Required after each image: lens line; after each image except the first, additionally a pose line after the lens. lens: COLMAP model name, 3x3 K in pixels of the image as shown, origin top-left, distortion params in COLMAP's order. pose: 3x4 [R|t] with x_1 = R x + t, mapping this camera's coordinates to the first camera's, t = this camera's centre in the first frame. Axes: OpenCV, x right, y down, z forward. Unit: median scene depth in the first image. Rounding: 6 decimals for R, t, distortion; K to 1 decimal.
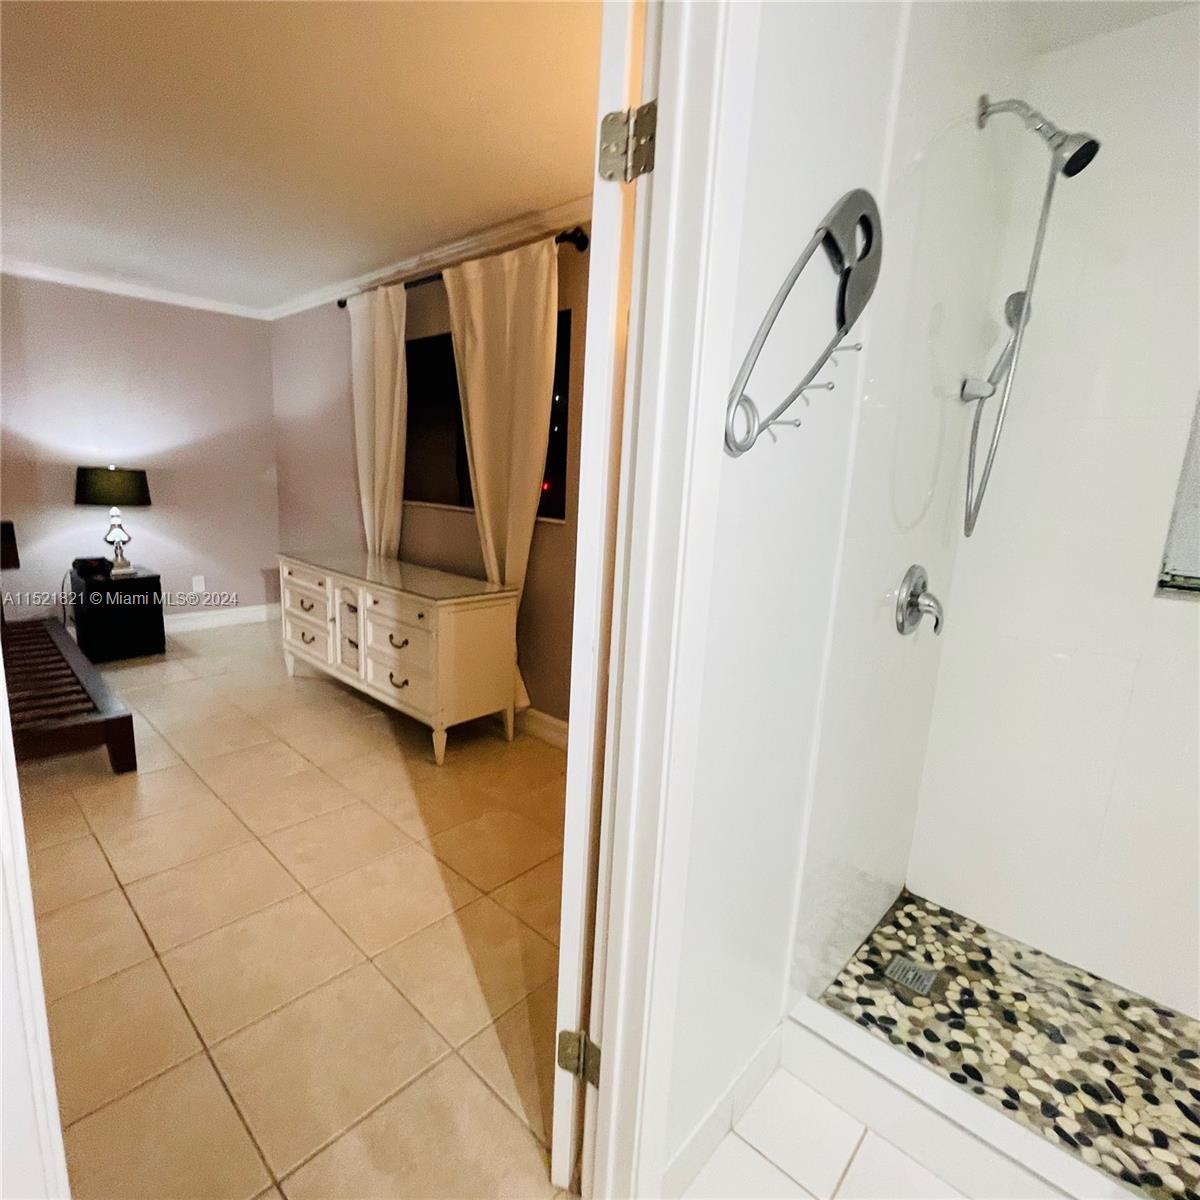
lens RADIAL K [[640.3, 0, 590.8], [0, 640.3, 597.1], [0, 0, 1]] dist [0.002862, -0.003231]
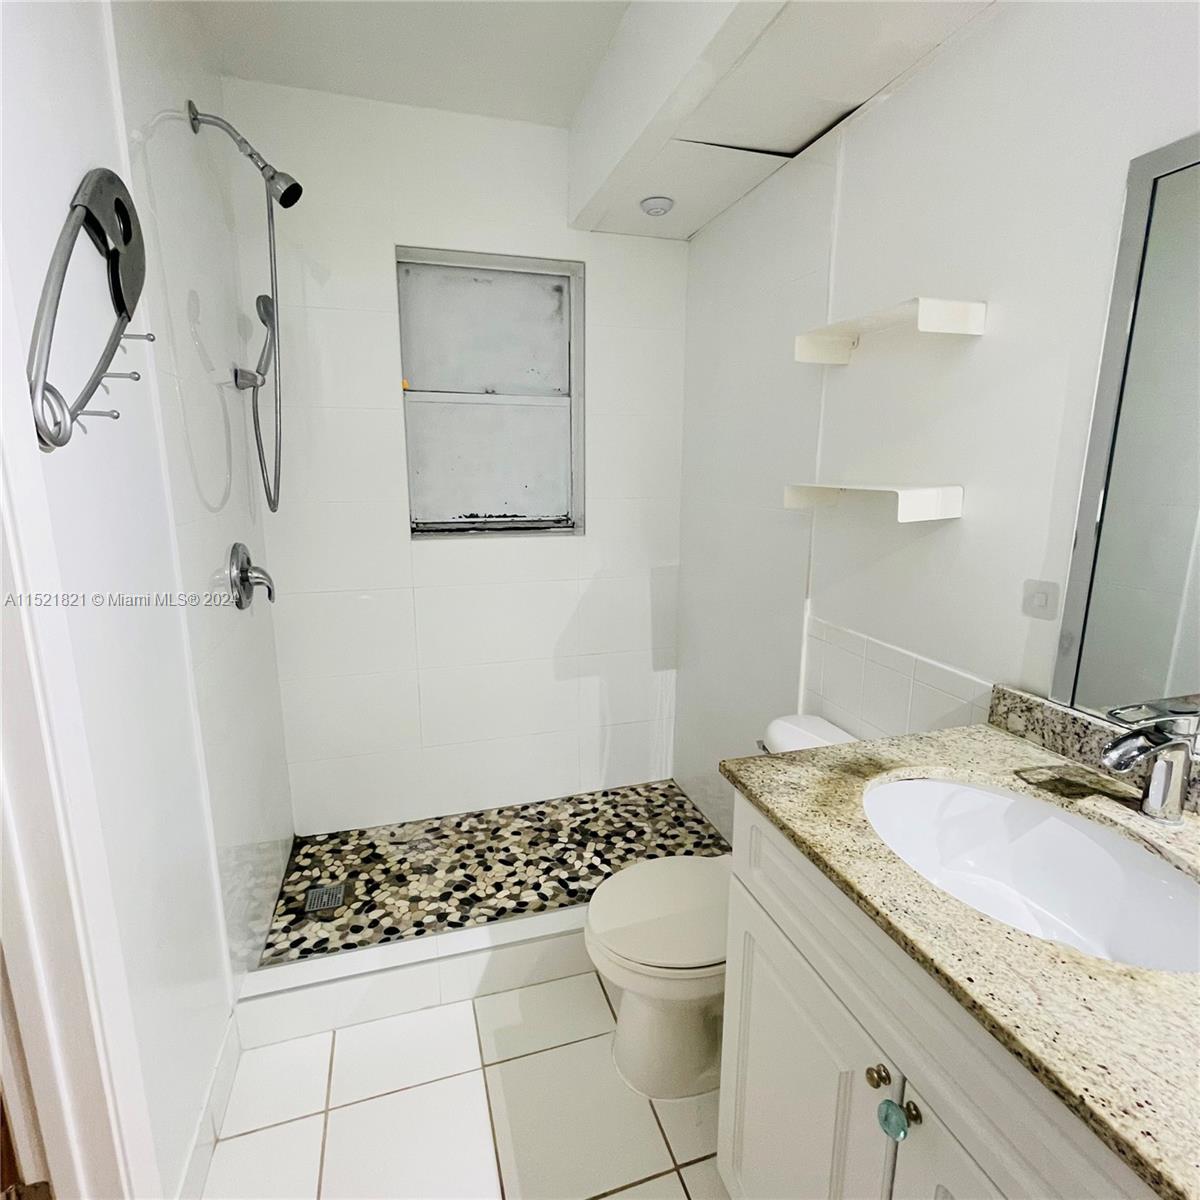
lens RADIAL K [[640.3, 0, 599.5], [0, 640.3, 600.3], [0, 0, 1]] dist [0.002862, -0.003231]
pose [[0.494845, -0.222657, 0.839972, -0.109342], [0.185652, 0.971387, 0.148121, -0.003402], [-0.848918, 0.082646, 0.522023, -0.058875]]
